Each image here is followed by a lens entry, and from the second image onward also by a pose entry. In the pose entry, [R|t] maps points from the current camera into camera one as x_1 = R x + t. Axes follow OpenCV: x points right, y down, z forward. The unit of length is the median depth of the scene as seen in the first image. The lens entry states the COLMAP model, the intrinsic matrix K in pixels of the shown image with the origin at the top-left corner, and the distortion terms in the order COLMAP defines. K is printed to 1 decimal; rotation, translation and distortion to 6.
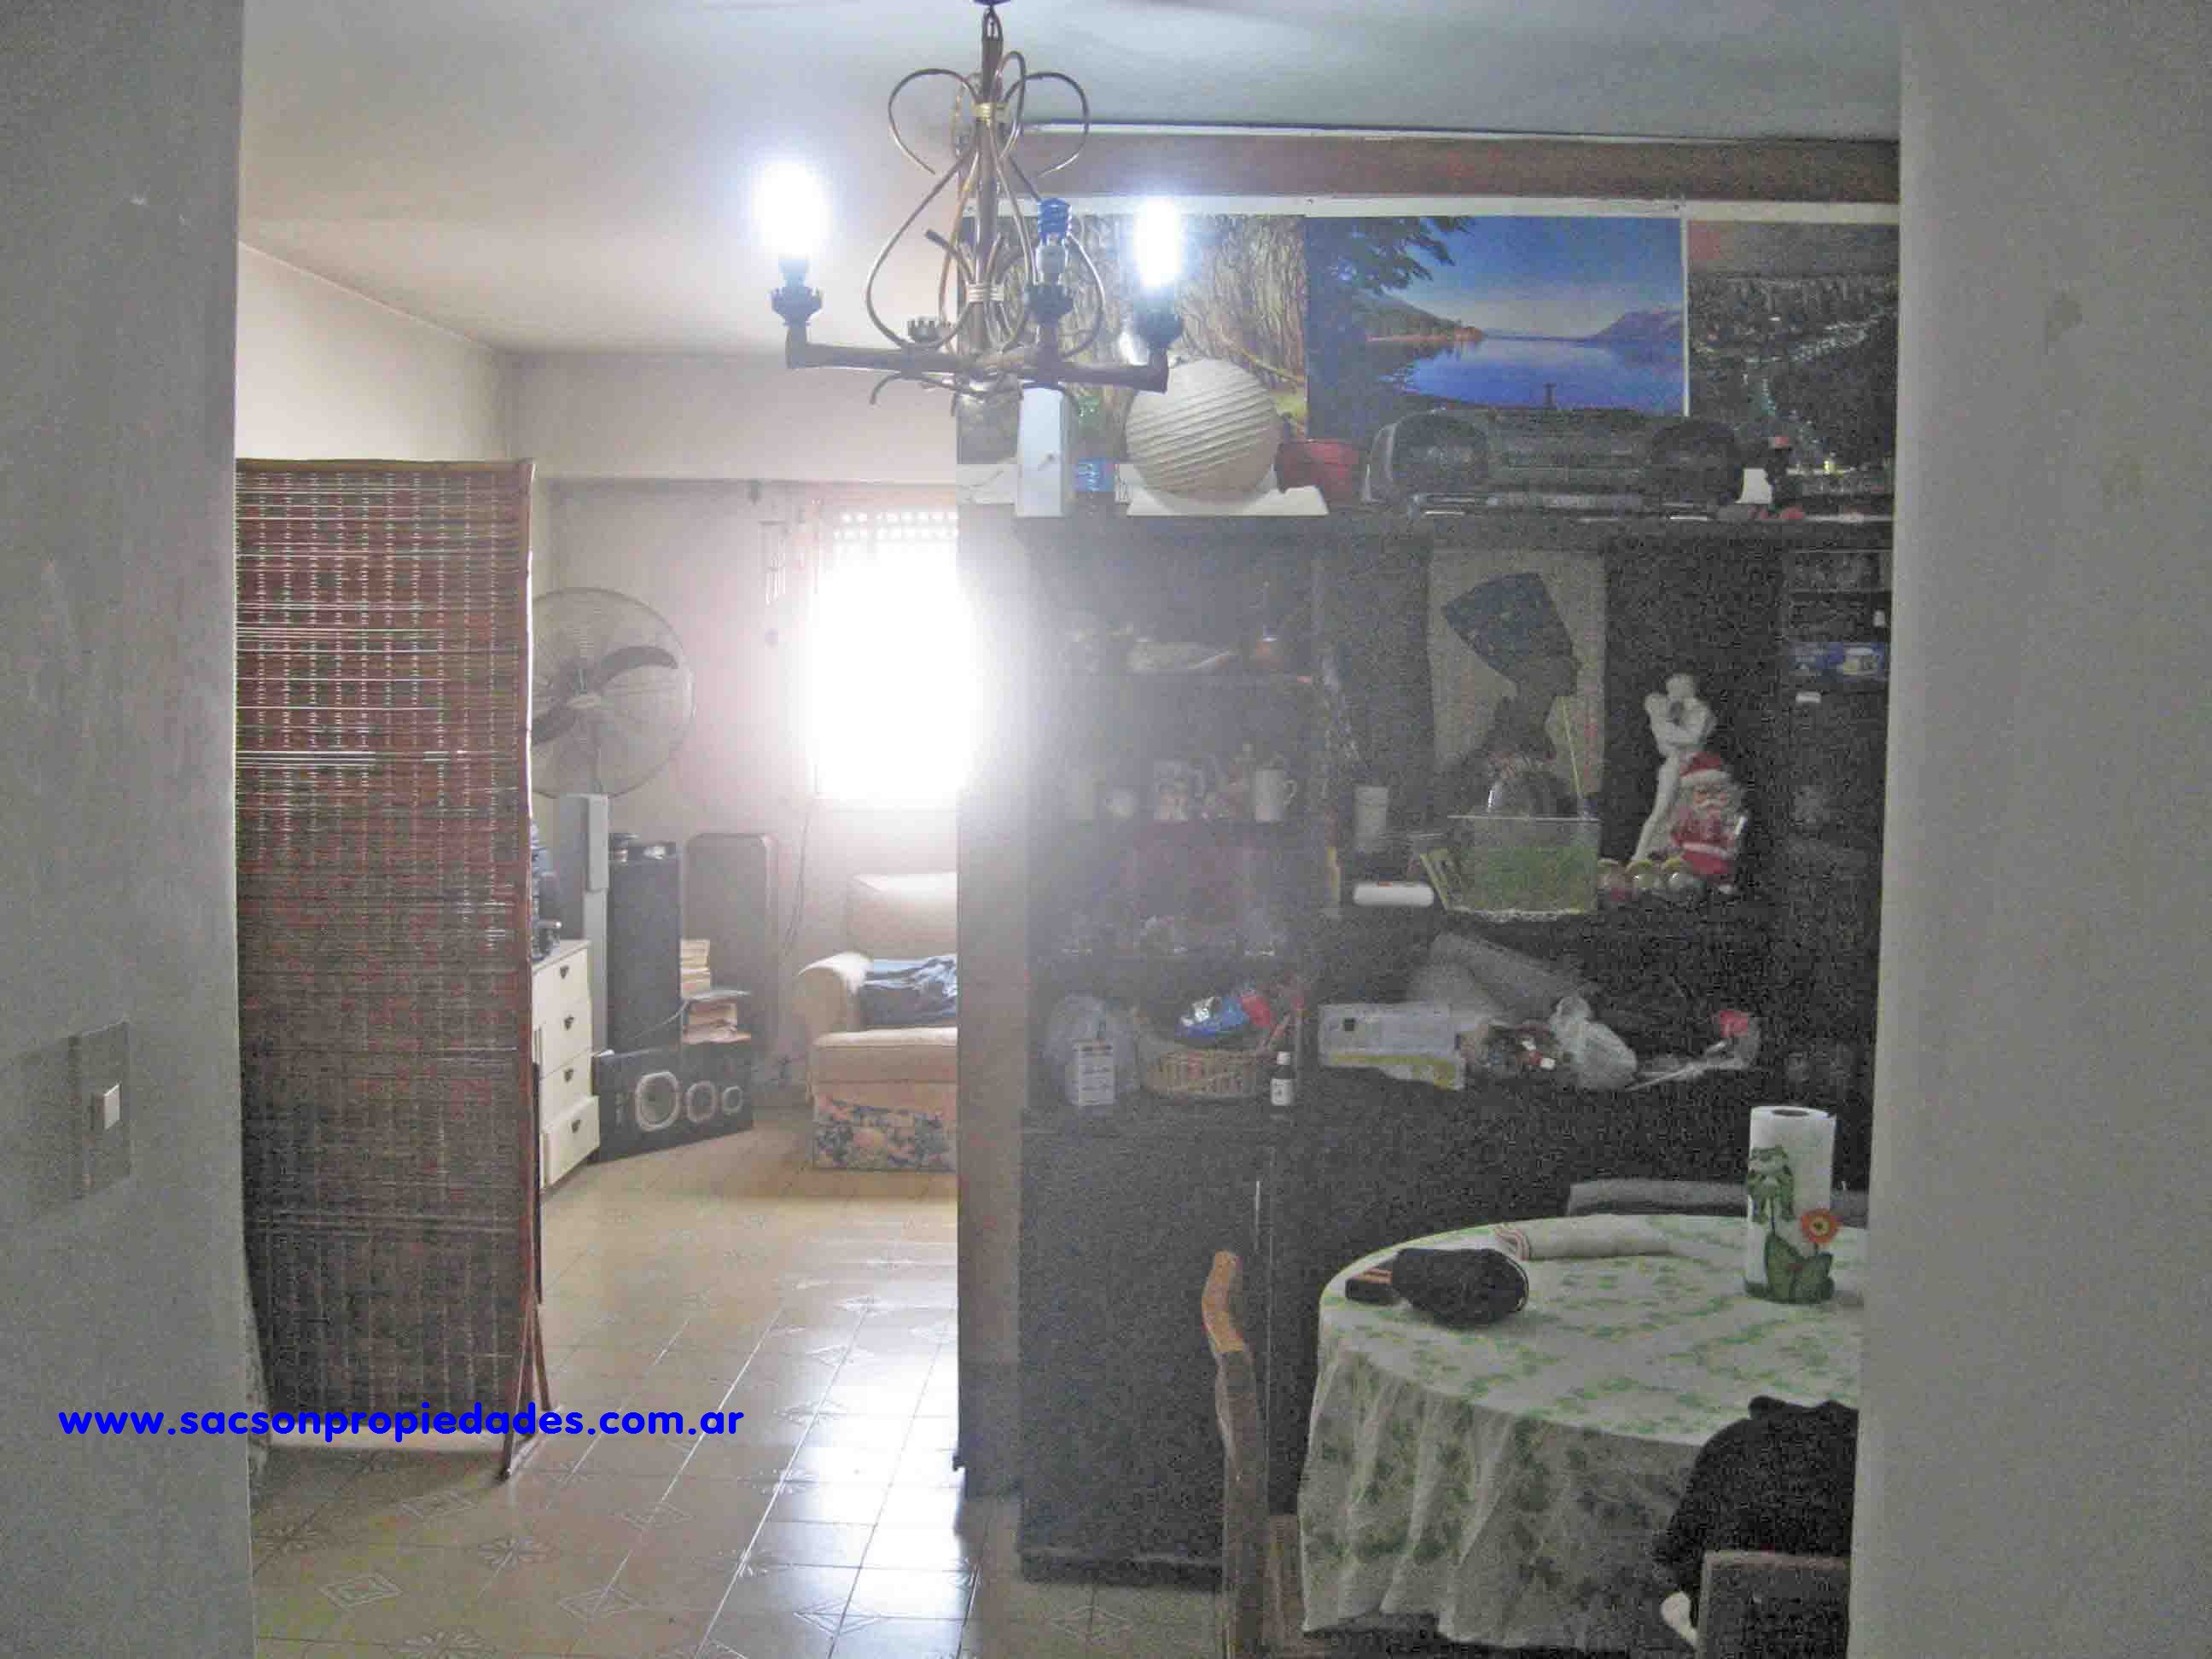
lens RADIAL K [[2277.4, 0, 1106.0], [0, 2277.4, 829.5], [0, 0, 1]] dist [-0.127295, 0.016228]
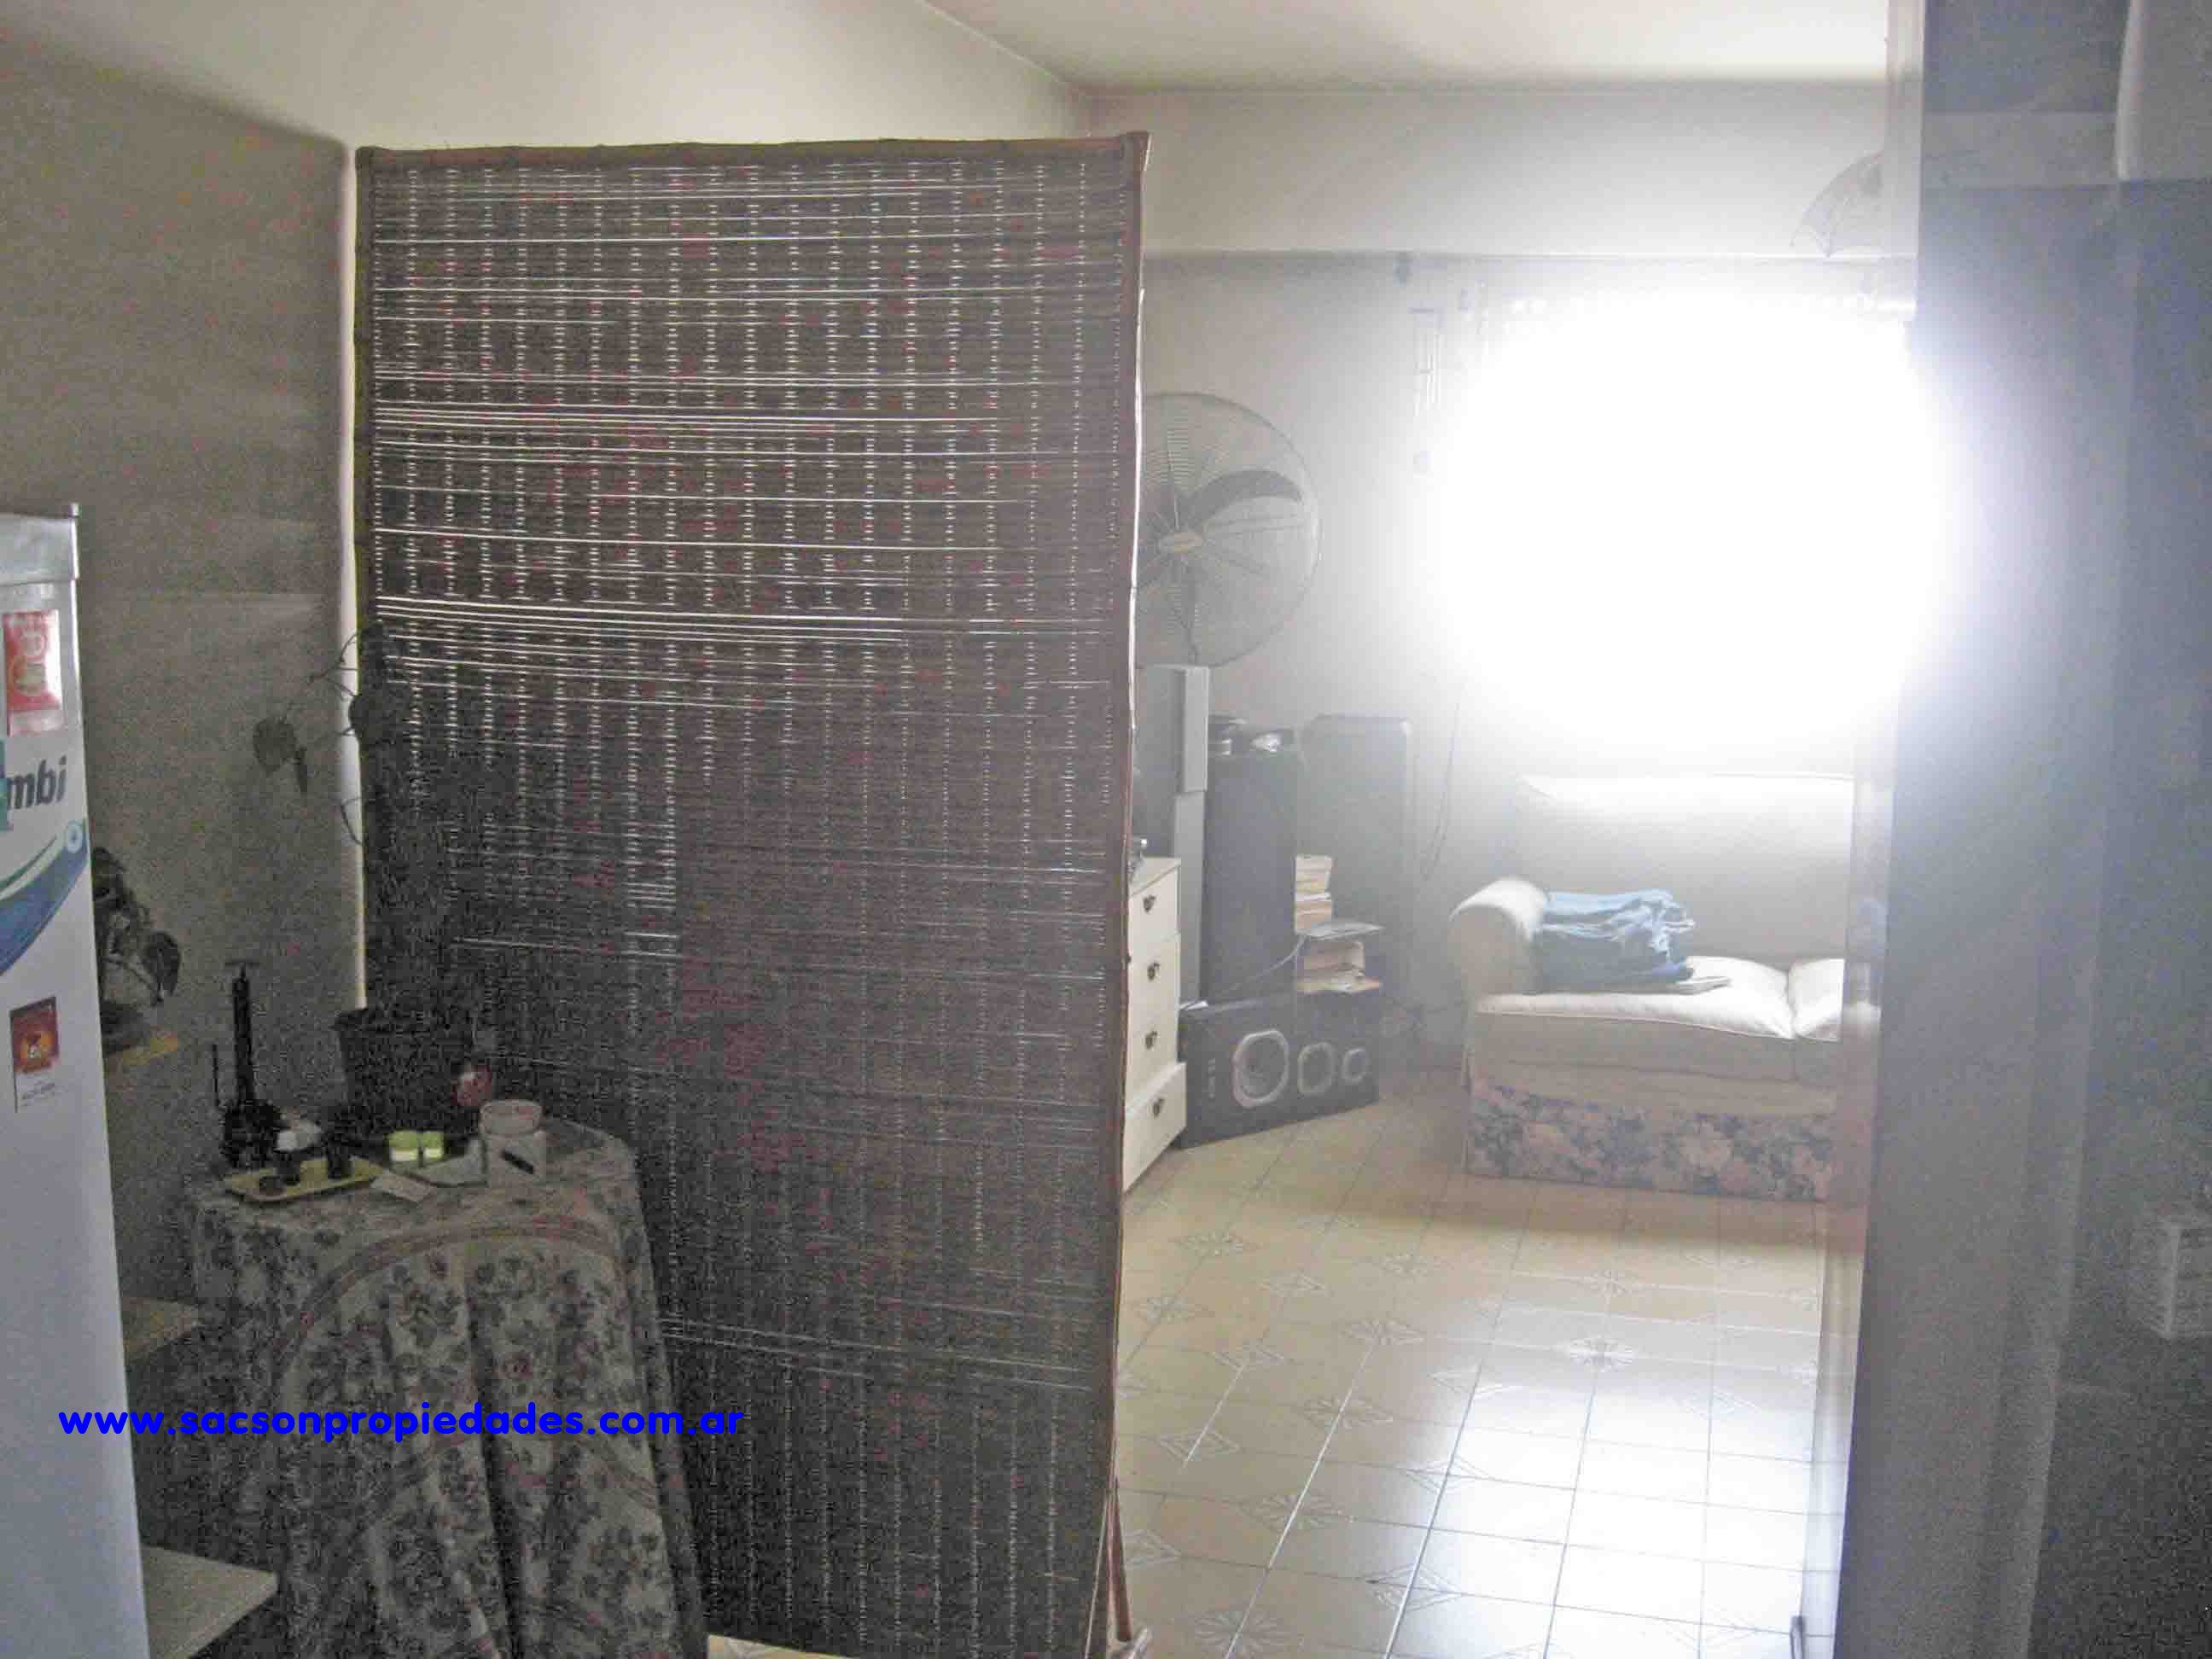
lens RADIAL K [[2277.4, 0, 1106.0], [0, 2277.4, 829.5], [0, 0, 1]] dist [-0.127295, 0.016228]
pose [[0.971303, 0.038341, -0.234733, -0.073791], [-0.022412, 0.997284, 0.070158, -0.013673], [0.236786, -0.062884, 0.969525, 0.253993]]
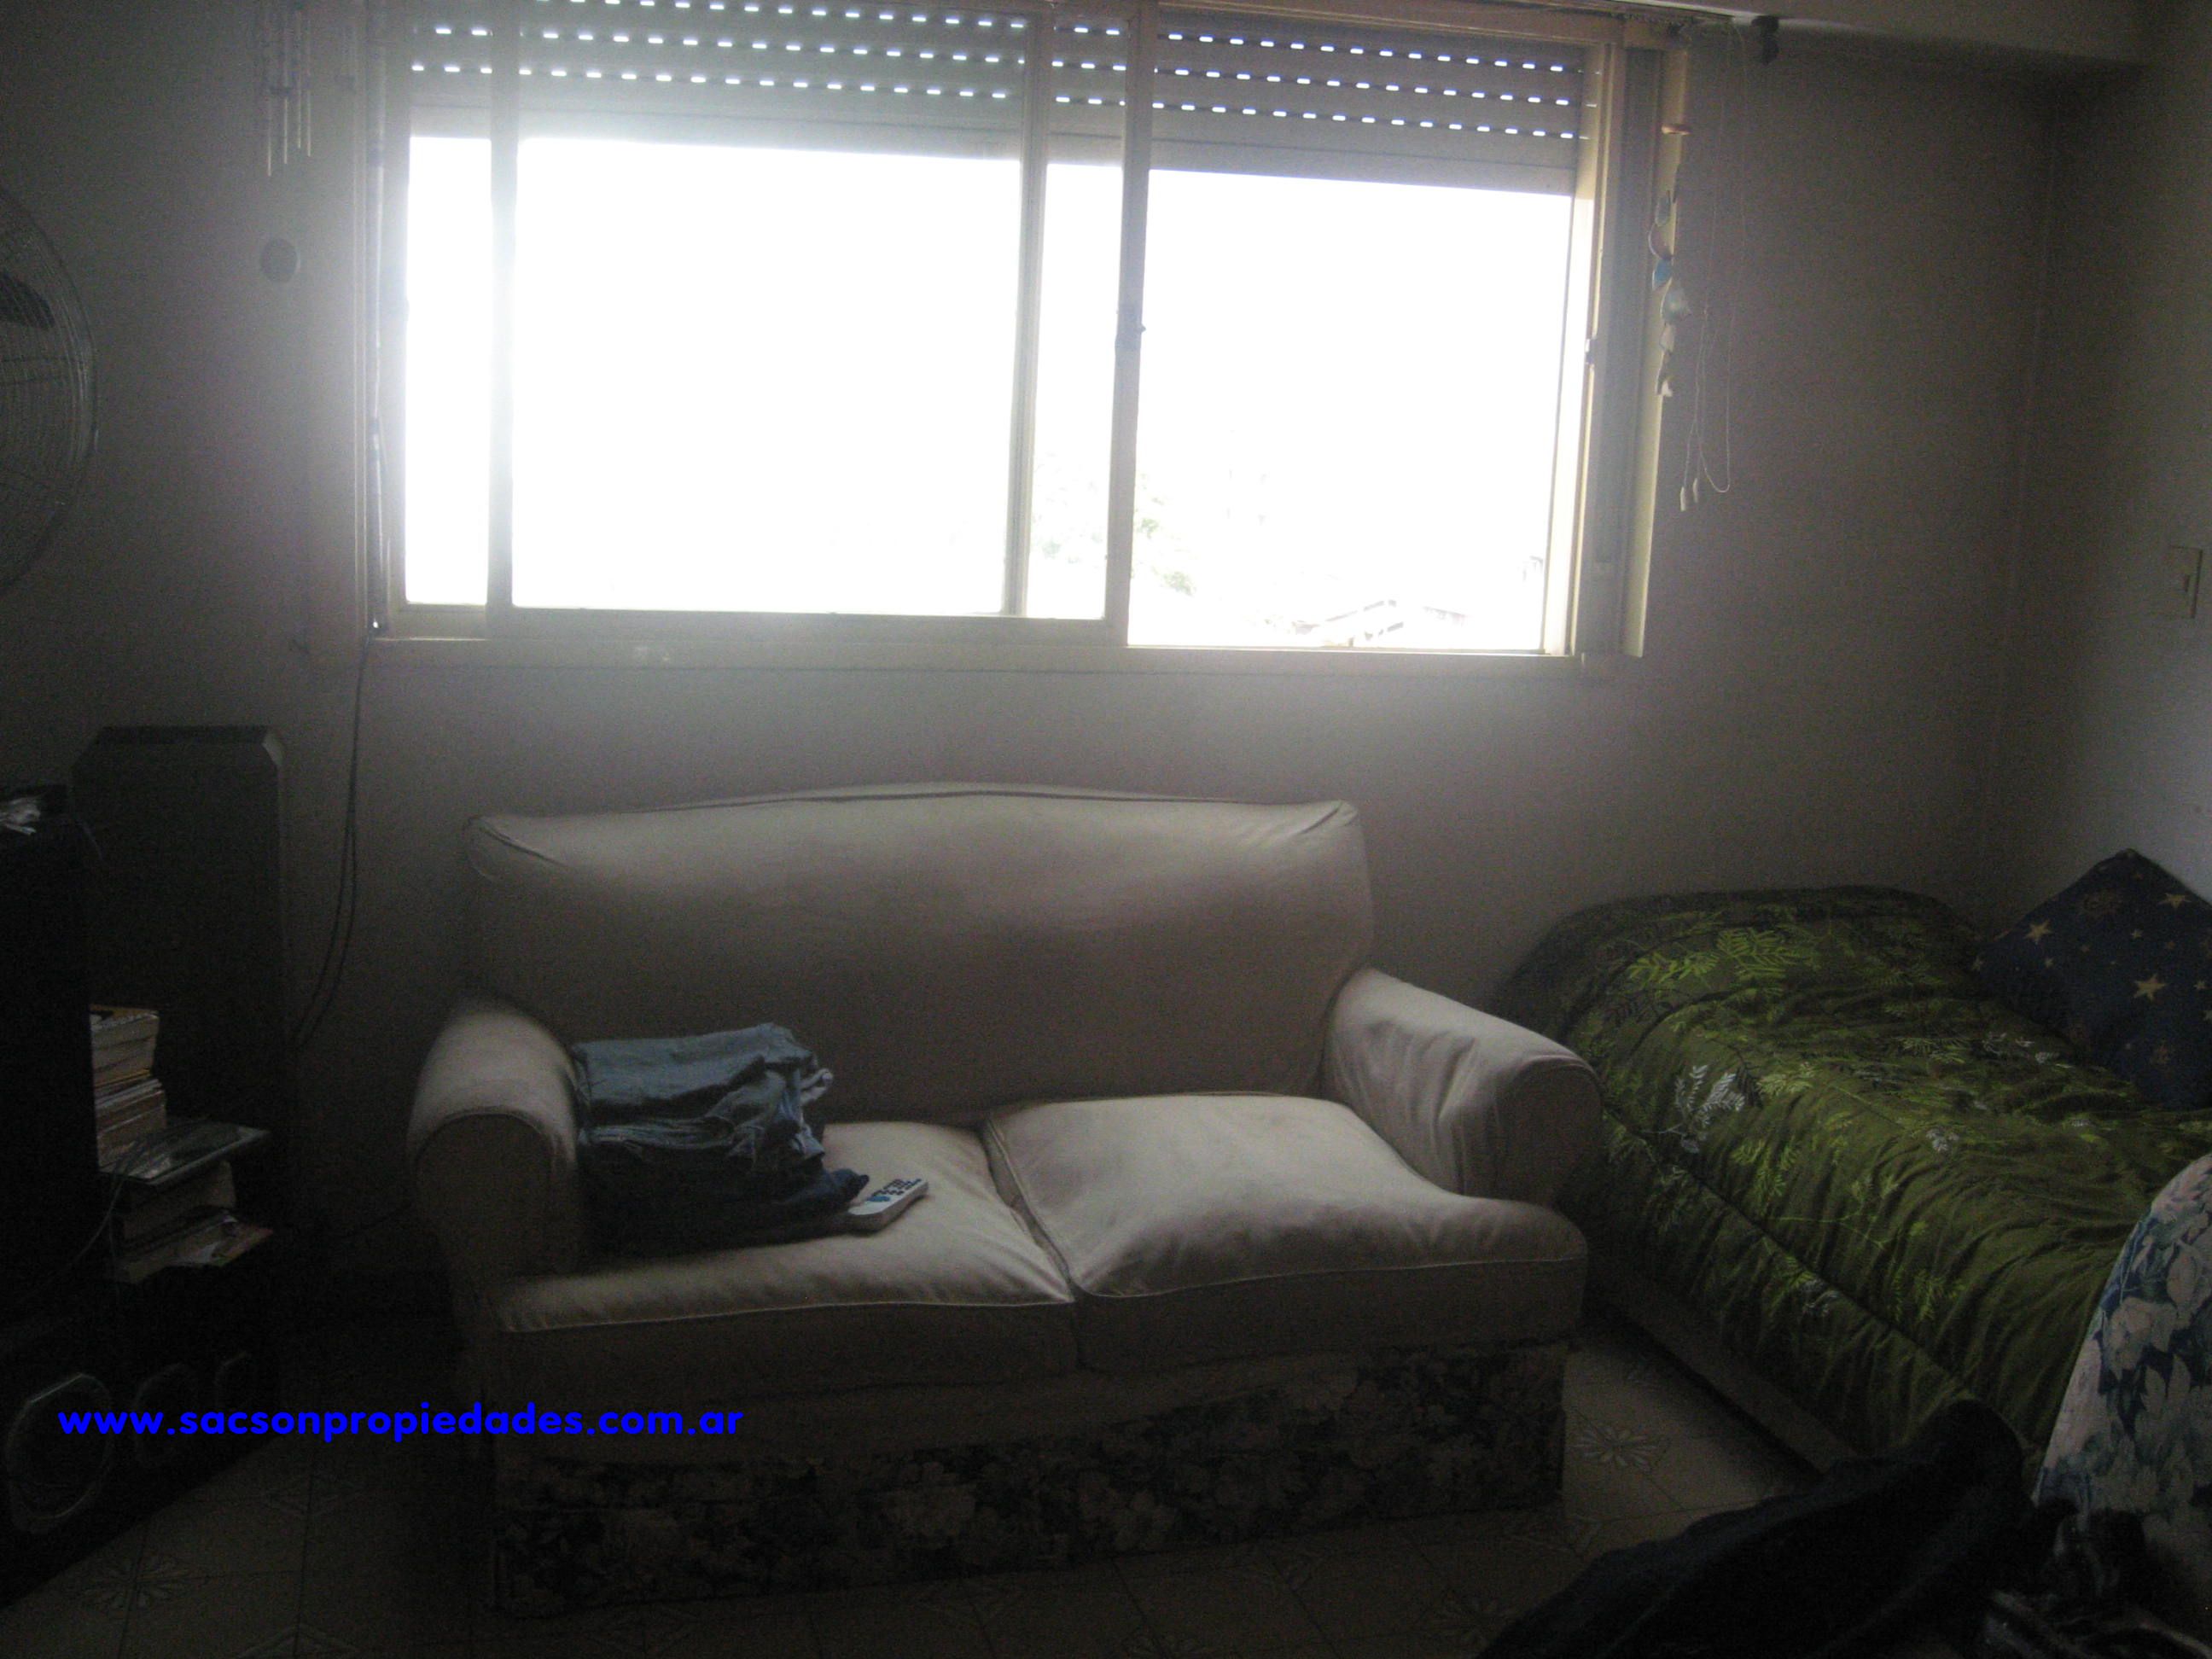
lens RADIAL K [[2277.4, 0, 1106.0], [0, 2277.4, 829.5], [0, 0, 1]] dist [-0.127295, 0.016228]
pose [[0.952142, -0.027157, 0.304447, -0.143116], [-0.010350, 0.992609, 0.120911, -0.035379], [-0.305481, -0.118275, 0.944824, 0.617899]]
